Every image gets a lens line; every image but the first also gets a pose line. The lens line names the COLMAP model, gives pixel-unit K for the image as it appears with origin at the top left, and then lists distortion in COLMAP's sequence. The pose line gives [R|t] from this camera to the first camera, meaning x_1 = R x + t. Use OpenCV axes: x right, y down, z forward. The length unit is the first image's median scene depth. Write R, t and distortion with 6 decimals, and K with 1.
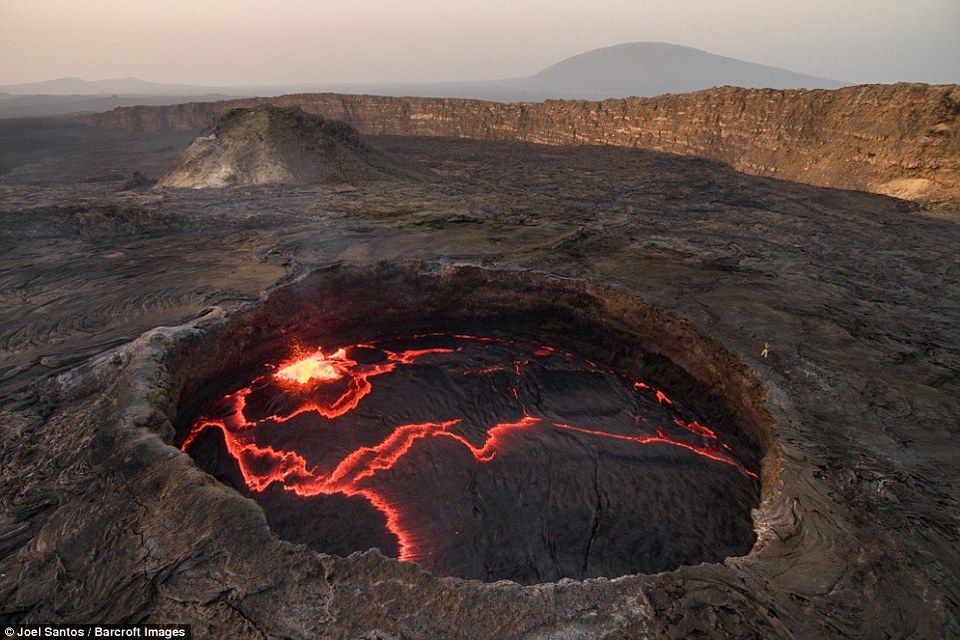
lens RADIAL K [[561.6, 0, 480.8], [0, 561.6, 301.1], [0, 0, 1]] dist [-0.120509, 0.088052]
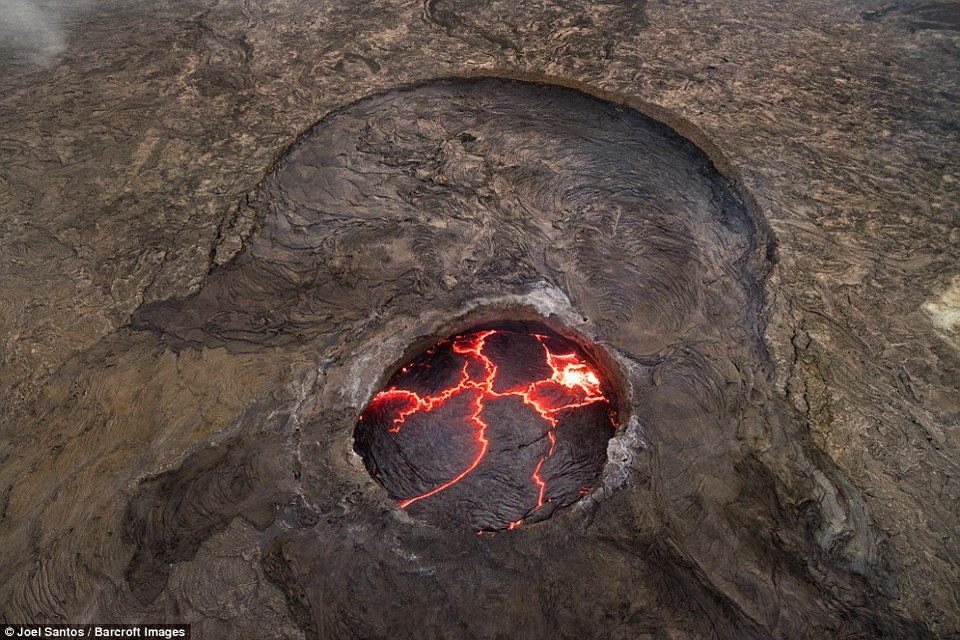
lens RADIAL K [[553.0, 0, 480.0], [0, 553.0, 320.0], [0, 0, 1]] dist [-0.120704, 0.082781]
pose [[-0.369771, 0.713747, -0.594839, 0.382615], [-0.374914, 0.471160, 0.798403, -0.658394], [0.850123, 0.518240, 0.093372, 0.225712]]
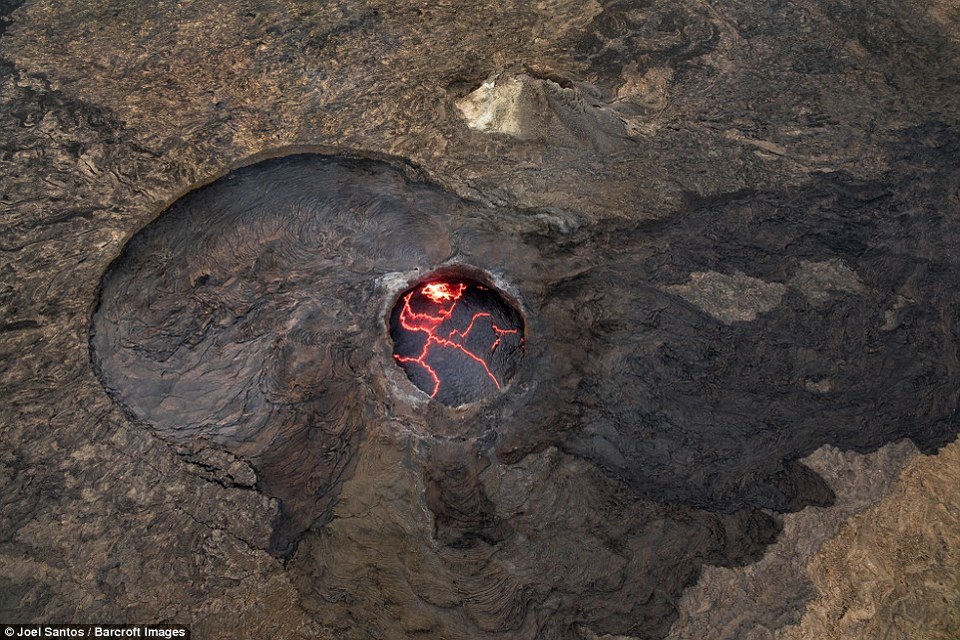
lens RADIAL K [[561.6, 0, 480.8], [0, 561.6, 301.1], [0, 0, 1]] dist [-0.120509, 0.088052]
pose [[0.776948, 0.525882, -0.346122, 0.492804], [-0.252999, 0.764239, 0.593237, -0.887722], [0.576493, -0.373346, 0.726821, -0.596575]]
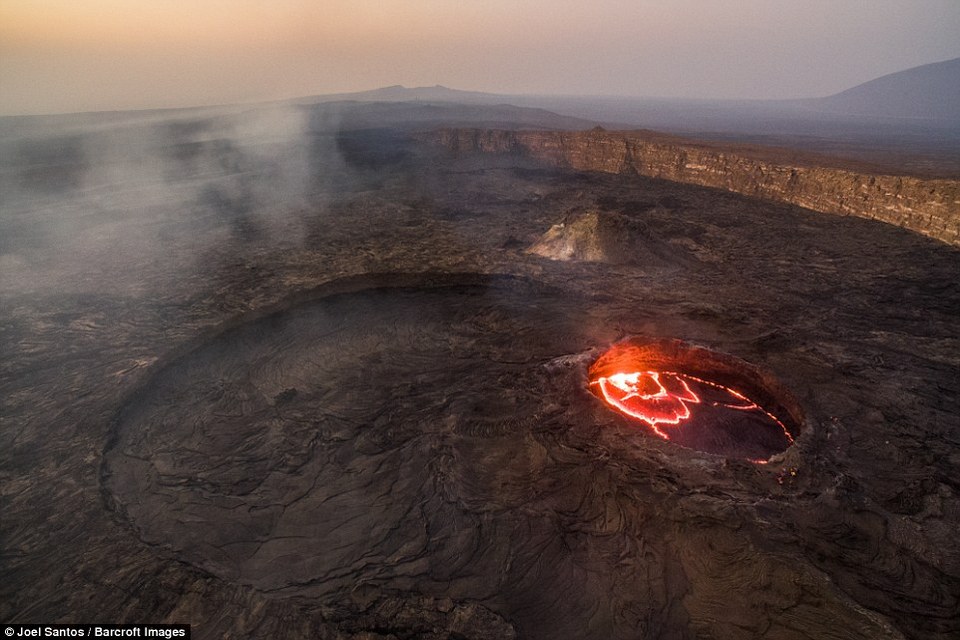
lens RADIAL K [[561.6, 0, 480.8], [0, 561.6, 301.1], [0, 0, 1]] dist [-0.120509, 0.088052]
pose [[0.894878, 0.166954, -0.413908, 0.033860], [-0.172251, 0.984741, 0.024796, -0.078169], [0.411732, 0.049106, 0.909981, -0.699946]]
